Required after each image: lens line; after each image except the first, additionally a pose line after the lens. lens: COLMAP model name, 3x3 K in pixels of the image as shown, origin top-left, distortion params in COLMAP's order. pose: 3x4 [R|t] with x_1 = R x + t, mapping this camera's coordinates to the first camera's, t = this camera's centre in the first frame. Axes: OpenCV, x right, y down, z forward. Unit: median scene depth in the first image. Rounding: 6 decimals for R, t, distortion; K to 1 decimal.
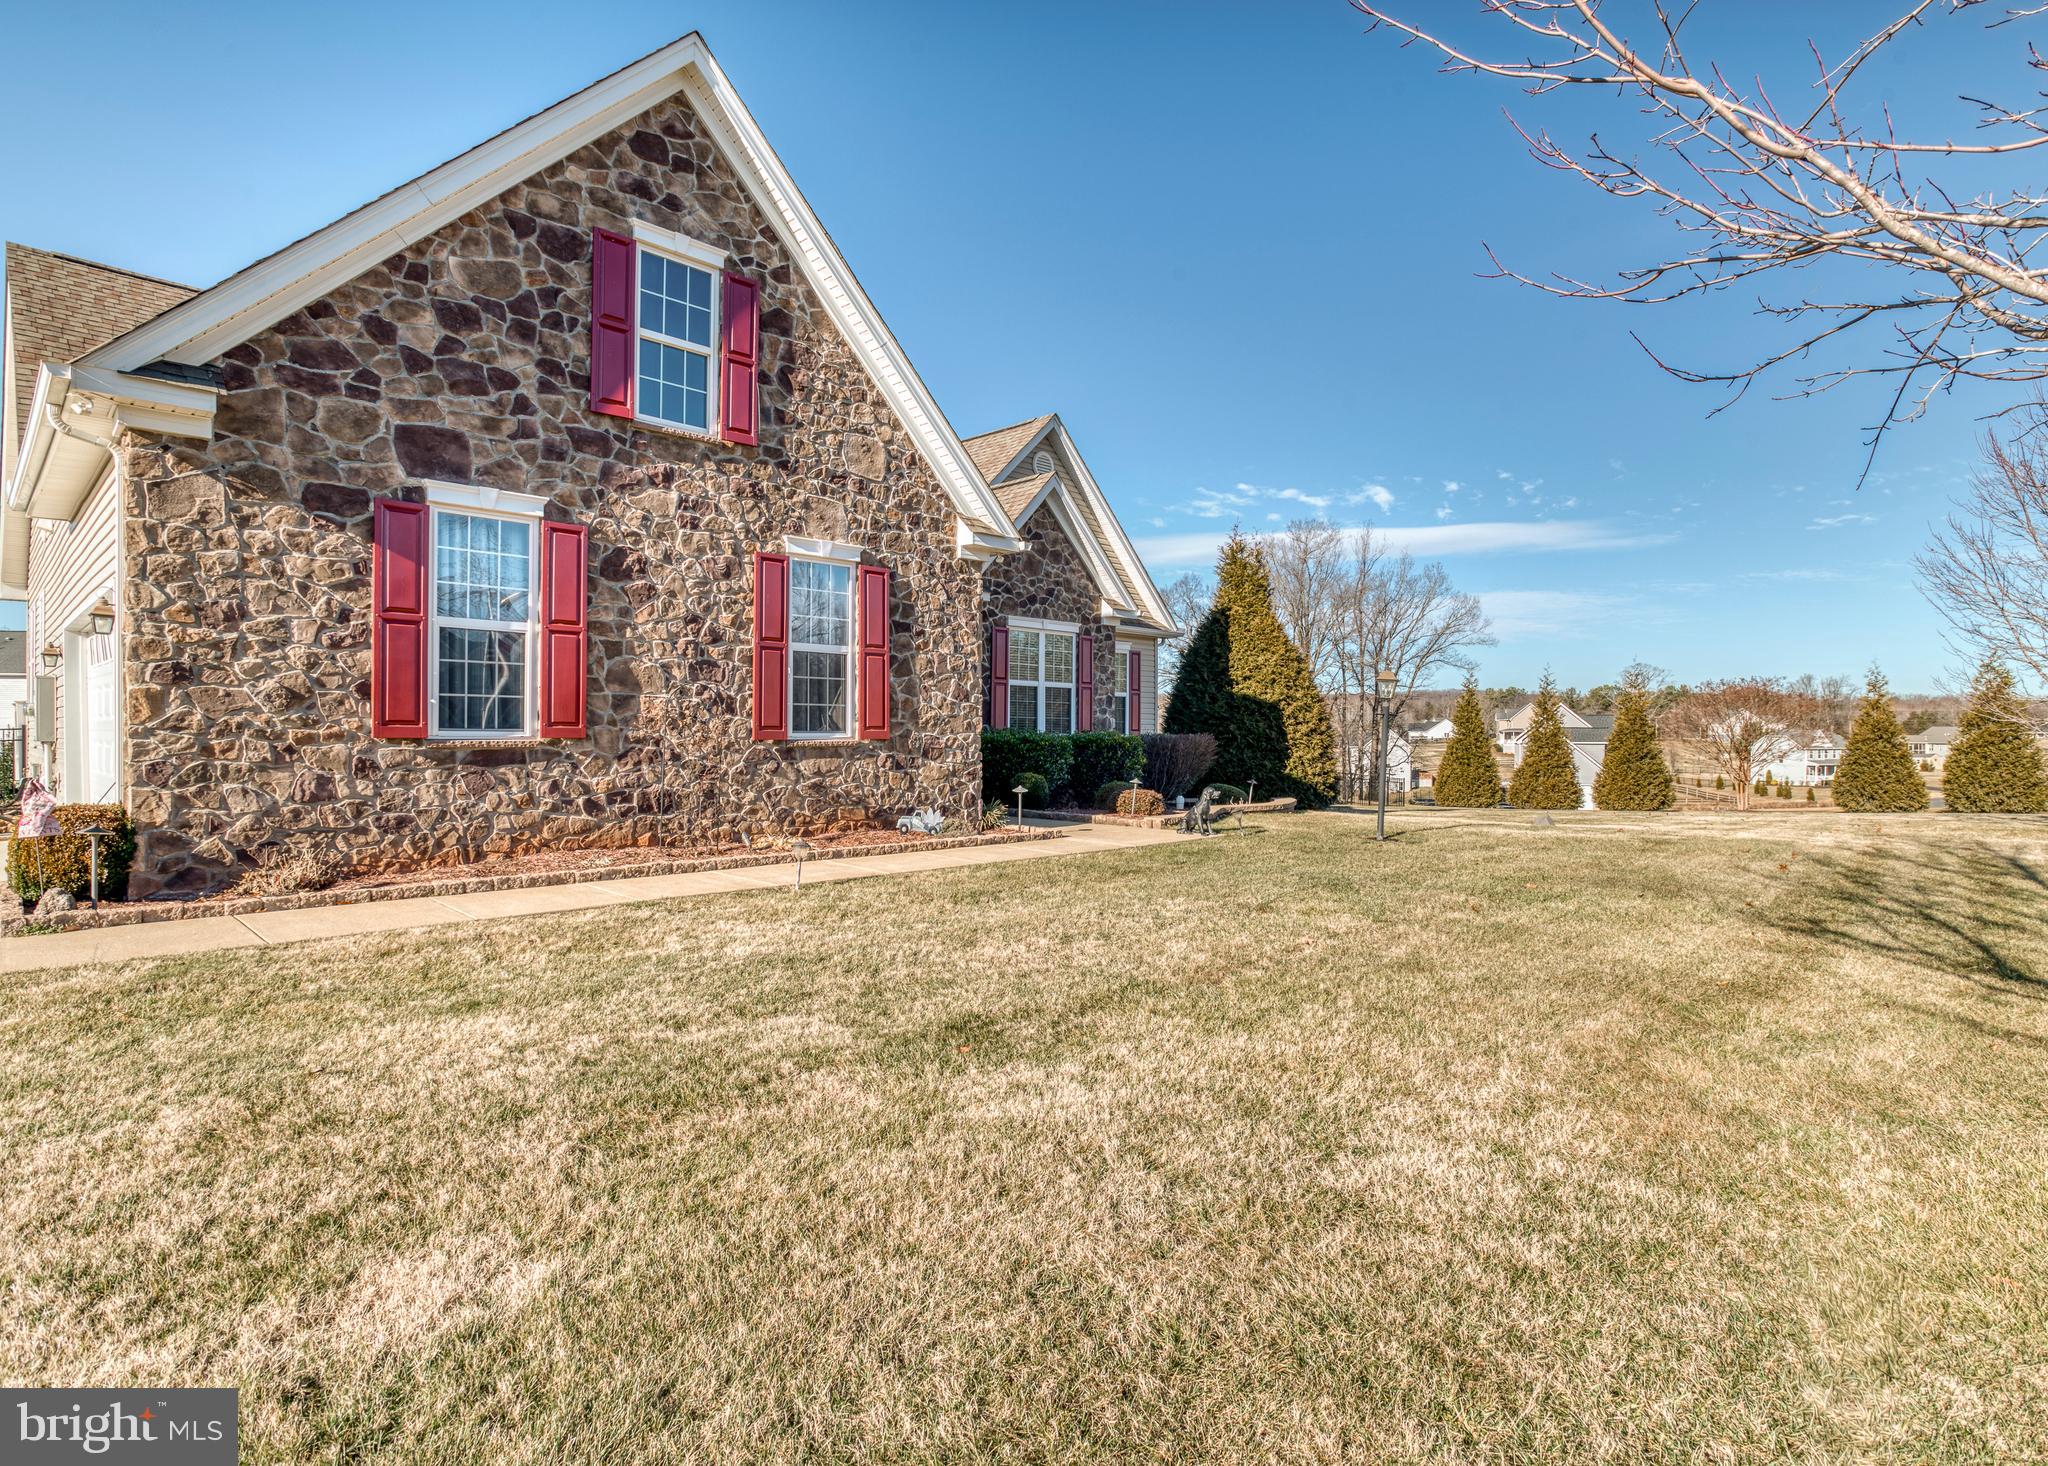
lens RADIAL K [[1073.8, 0, 1102.5], [0, 1073.8, 700.3], [0, 0, 1]] dist [-0.051559, 0.044571]
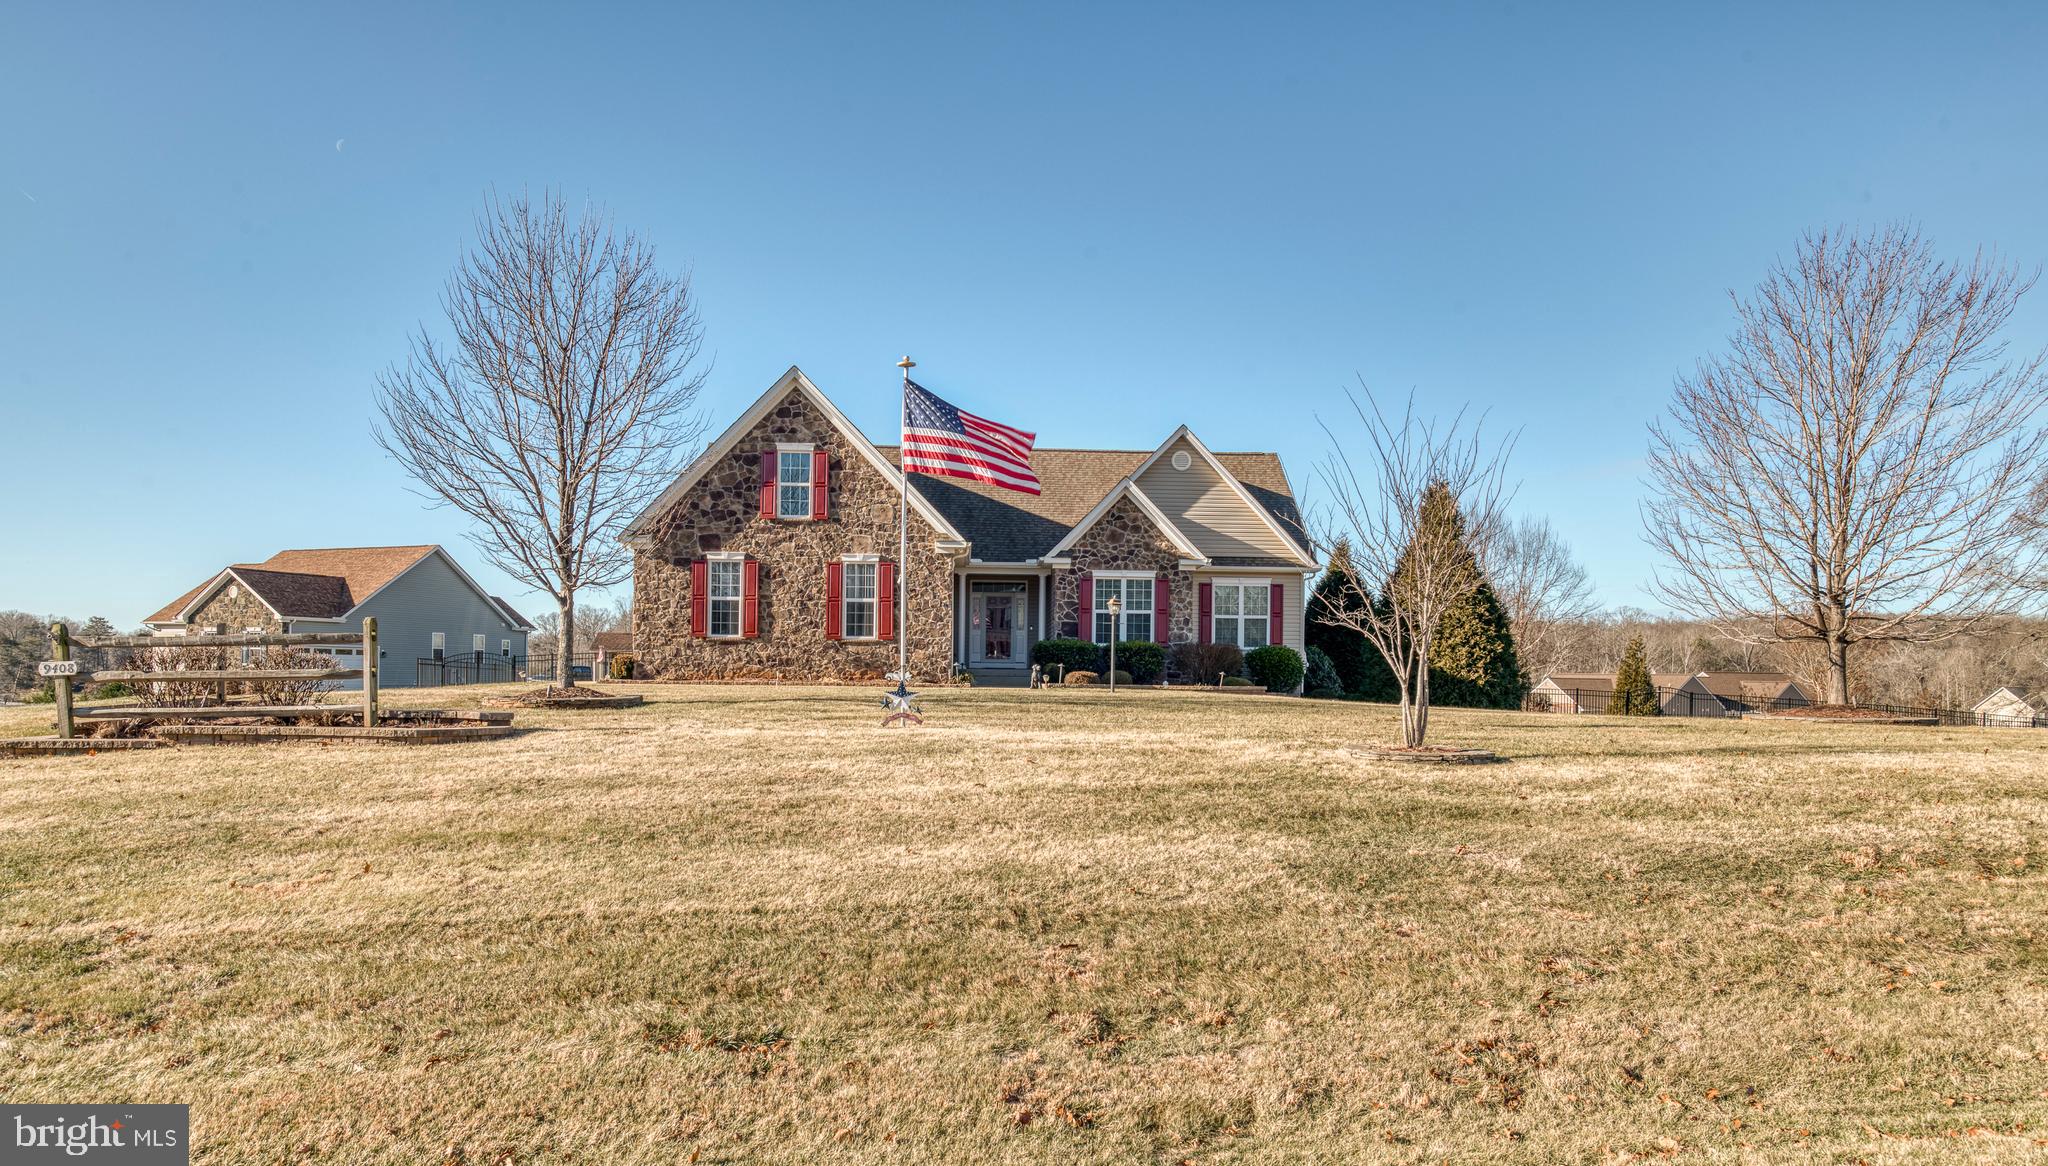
lens RADIAL K [[1310.4, 0, 1024.0], [0, 1310.4, 583.0], [0, 0, 1]] dist [0.000313, 0.000065]
pose [[0.704801, -0.047102, -0.707840, 2.192749], [0.014573, 0.998544, -0.051936, 0.073922], [0.709255, 0.026290, 0.704461, -0.826466]]
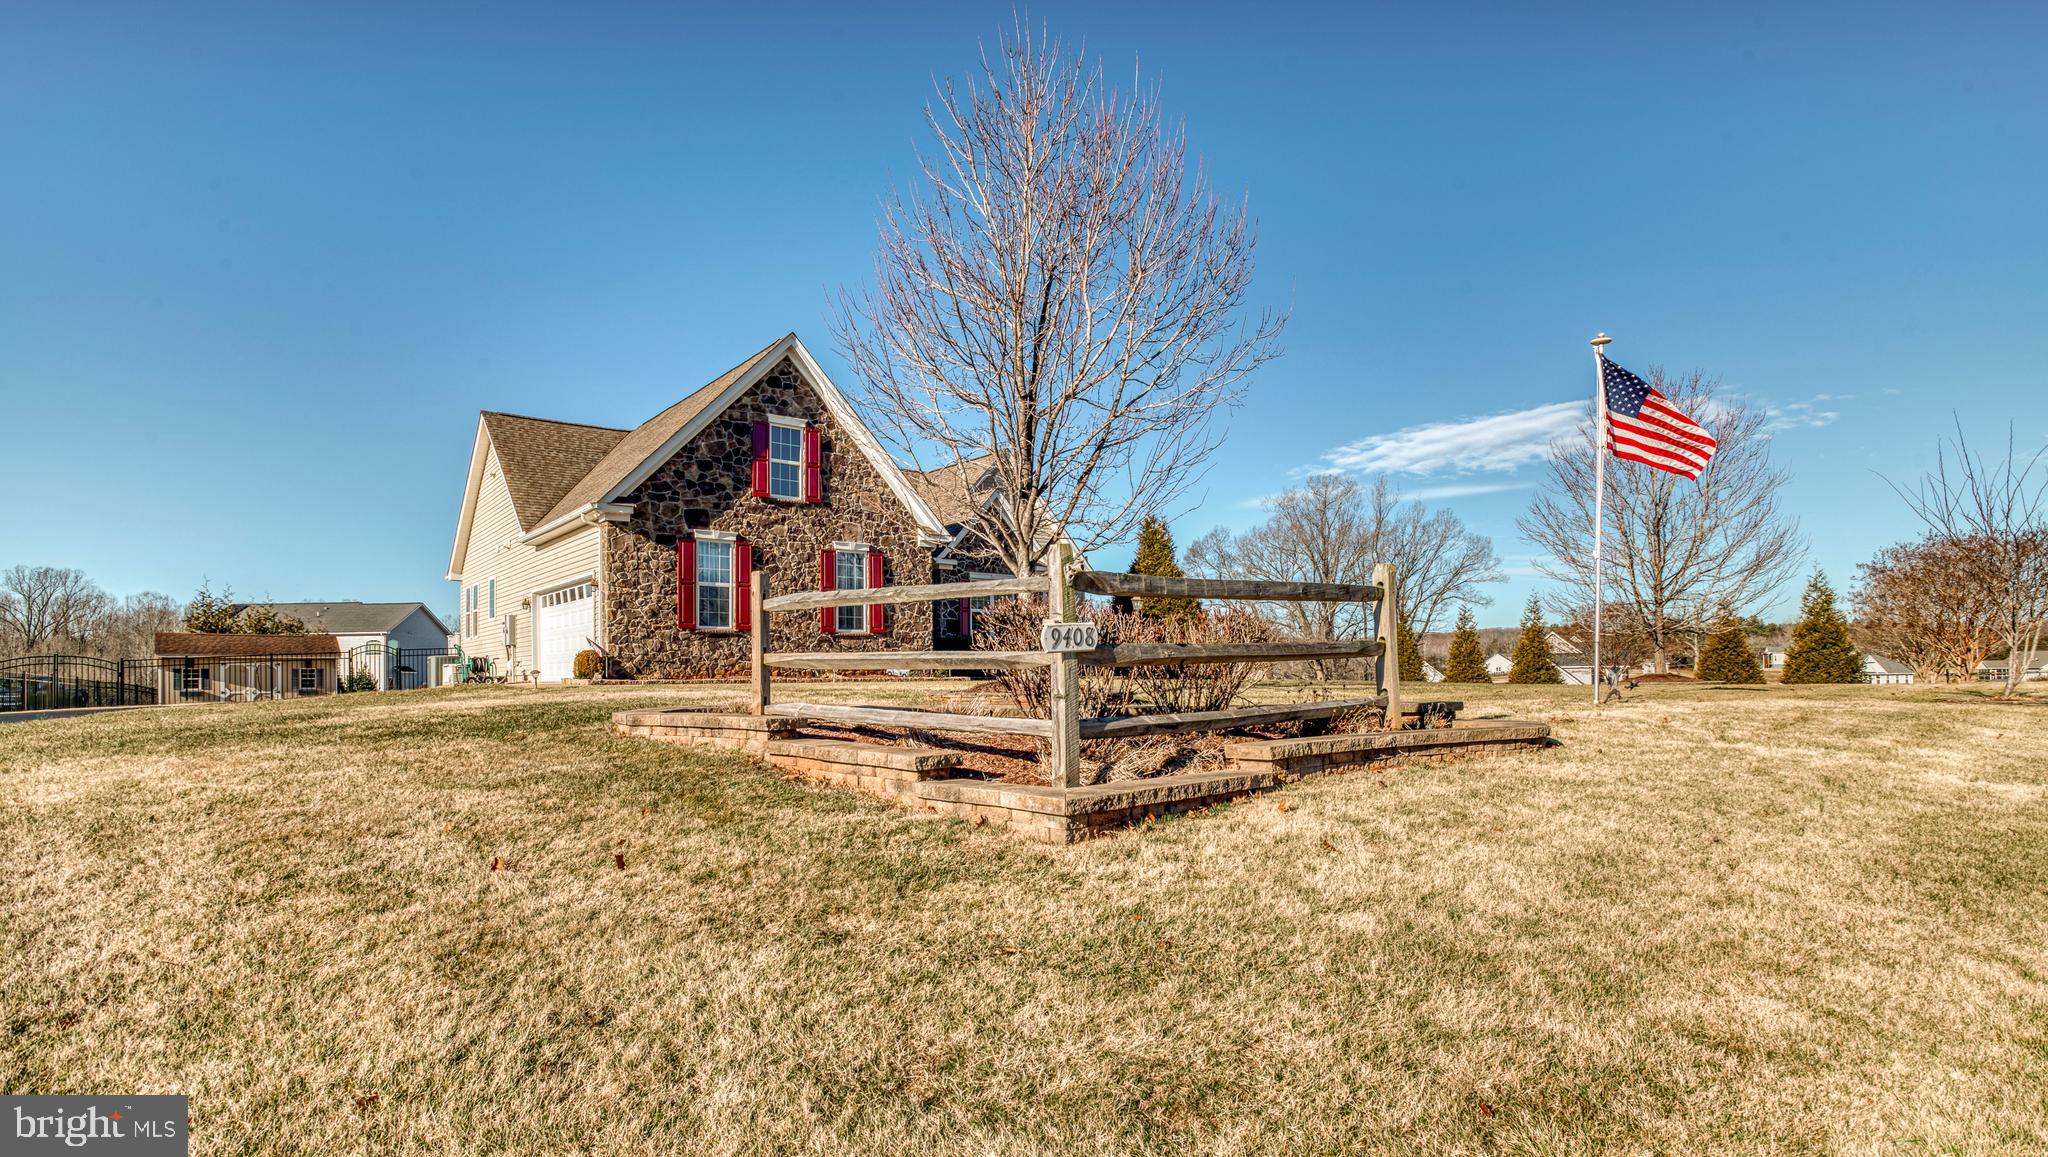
lens RADIAL K [[1041.1, 0, 1024.0], [0, 1041.1, 578.5], [0, 0, 1]] dist [-0.000517, -0.000031]
pose [[0.987569, -0.032796, -0.153727, 0.455114], [0.022319, 0.997340, -0.069386, 0.089286], [0.155594, 0.065093, 0.985674, -1.148545]]
